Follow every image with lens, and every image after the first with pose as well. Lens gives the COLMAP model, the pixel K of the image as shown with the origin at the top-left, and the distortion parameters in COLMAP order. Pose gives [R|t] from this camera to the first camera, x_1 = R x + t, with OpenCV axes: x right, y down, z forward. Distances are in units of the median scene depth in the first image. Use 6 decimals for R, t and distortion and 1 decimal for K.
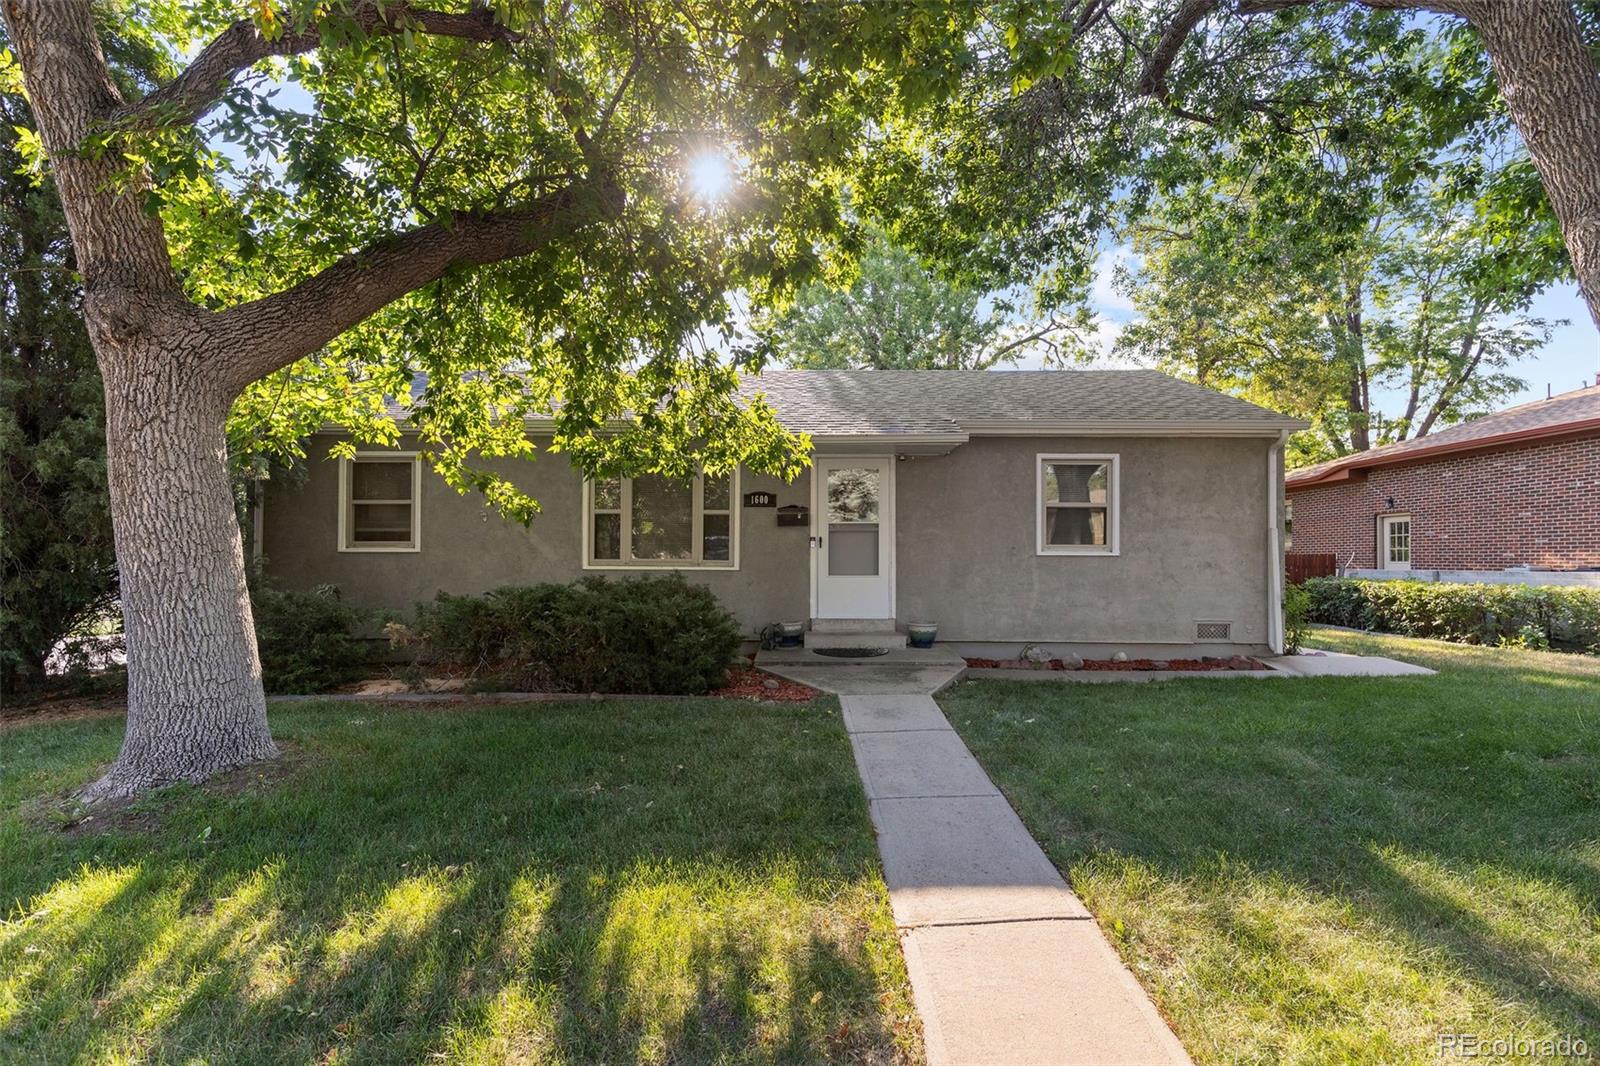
lens RADIAL K [[721.1, 0, 800.0], [0, 721.1, 542.8], [0, 0, 1]] dist [0.006078, -0.000957]
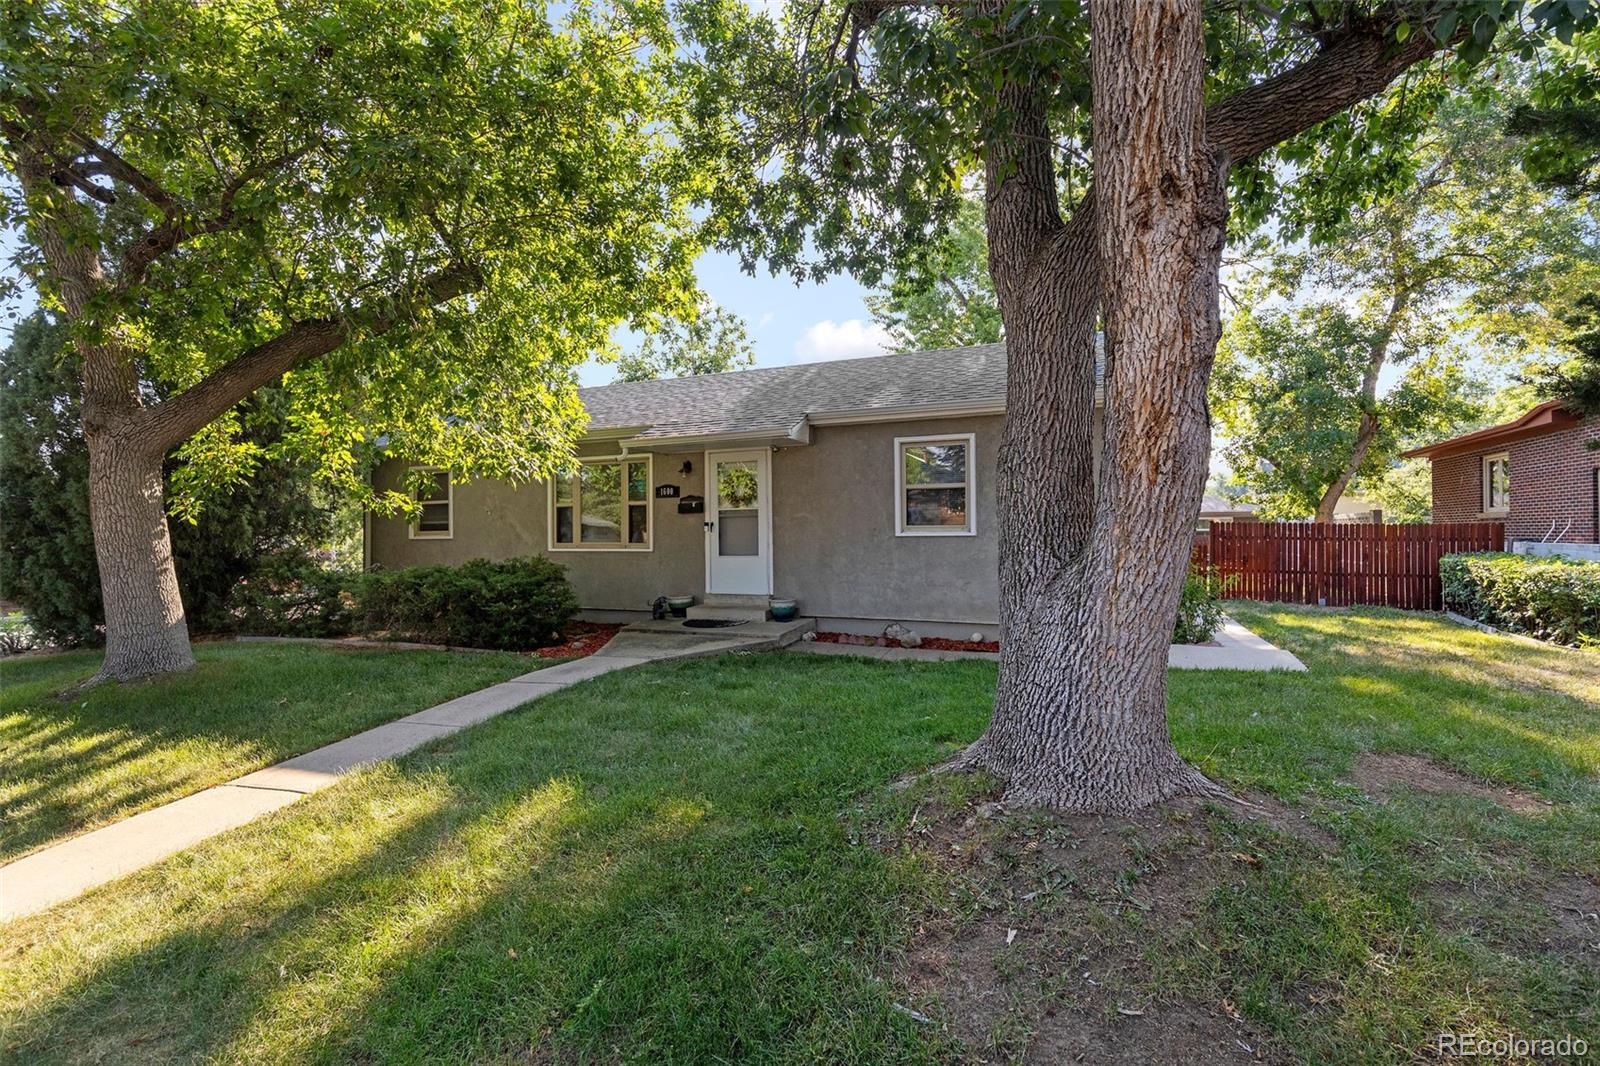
lens RADIAL K [[721.1, 0, 810.3], [0, 721.1, 527.4], [0, 0, 1]] dist [0.006078, -0.000957]
pose [[0.926626, -0.014826, -0.375693, 0.603579], [0.022211, 0.999636, 0.015333, -0.014201], [0.375329, -0.022552, 0.926617, -0.004522]]
